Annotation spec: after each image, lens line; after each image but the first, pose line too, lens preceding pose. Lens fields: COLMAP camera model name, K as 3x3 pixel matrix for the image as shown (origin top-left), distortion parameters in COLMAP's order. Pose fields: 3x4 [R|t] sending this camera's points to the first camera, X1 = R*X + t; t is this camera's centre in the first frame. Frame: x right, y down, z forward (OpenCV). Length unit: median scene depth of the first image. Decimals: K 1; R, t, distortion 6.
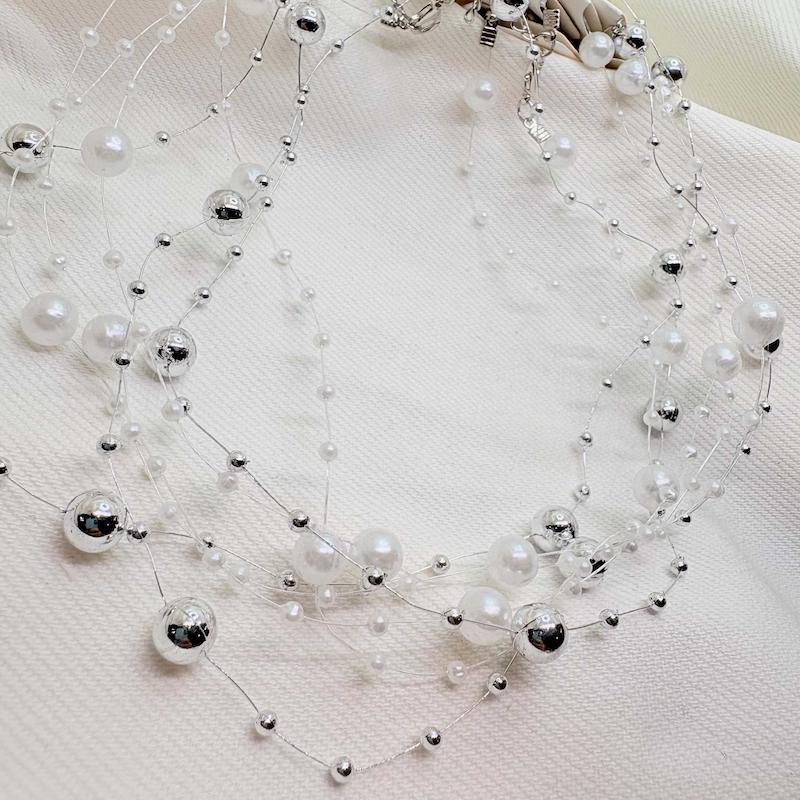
lens RADIAL K [[792.2, 0, 392.2], [0, 792.2, 399.3], [0, 0, 1]] dist [-0.010261, 0.000000]
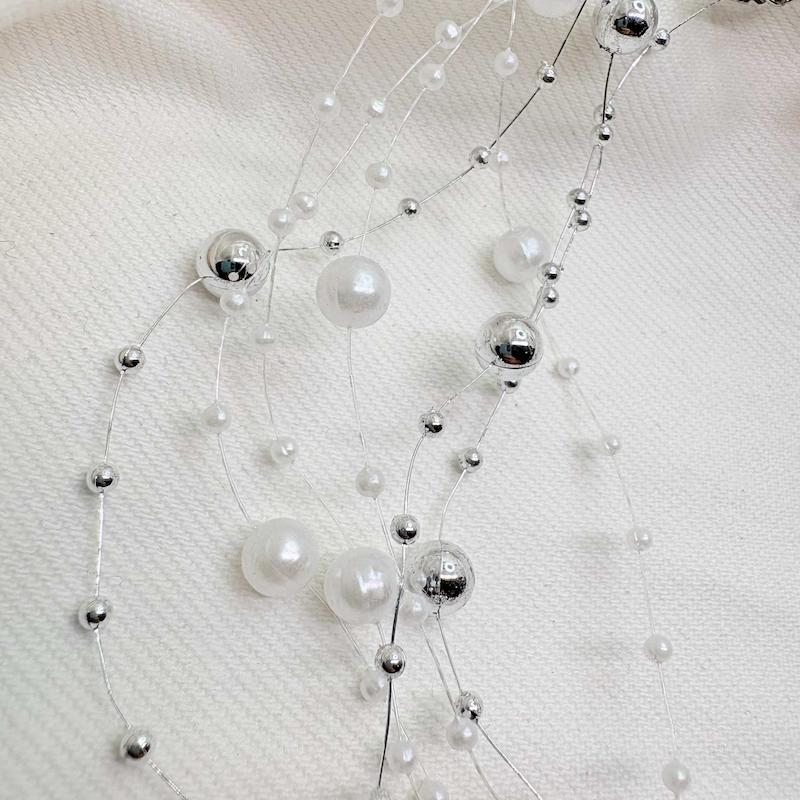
lens RADIAL K [[792.2, 0, 405.5], [0, 792.2, 399.2], [0, 0, 1]] dist [-0.010261, 0.000000]
pose [[0.986523, 0.054633, -0.154232, -0.175392], [-0.024111, 0.980858, 0.193225, -0.297625], [0.161836, -0.186902, 0.968957, 0.286576]]
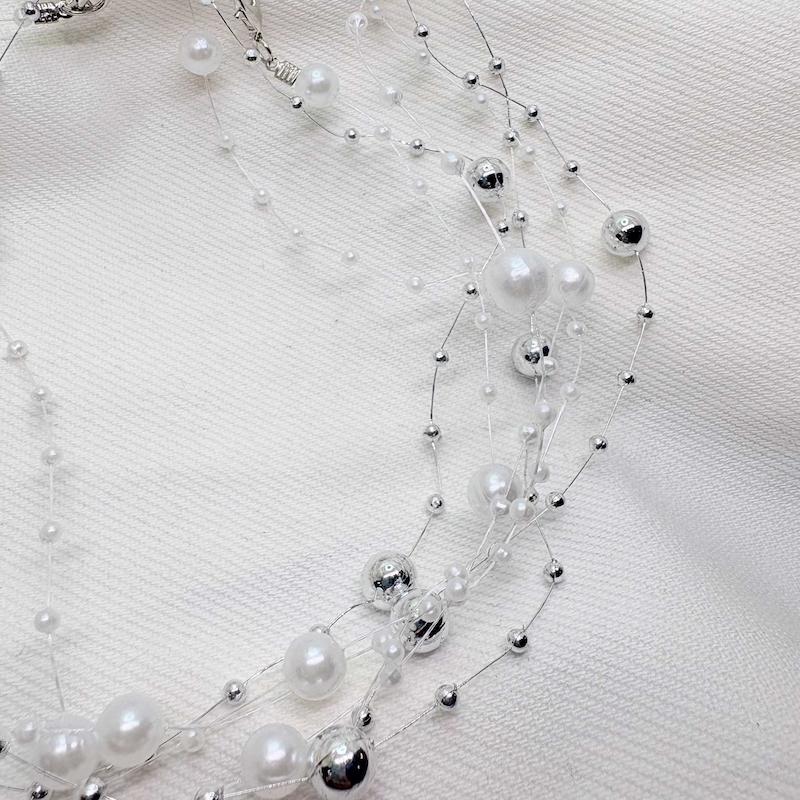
lens RADIAL K [[792.2, 0, 399.6], [0, 792.2, 397.2], [0, 0, 1]] dist [-0.010261, 0.000000]
pose [[0.940510, -0.319037, -0.116860, 0.339586], [0.332055, 0.935947, 0.117229, -0.098978], [0.071974, -0.149059, 0.986205, 0.192657]]
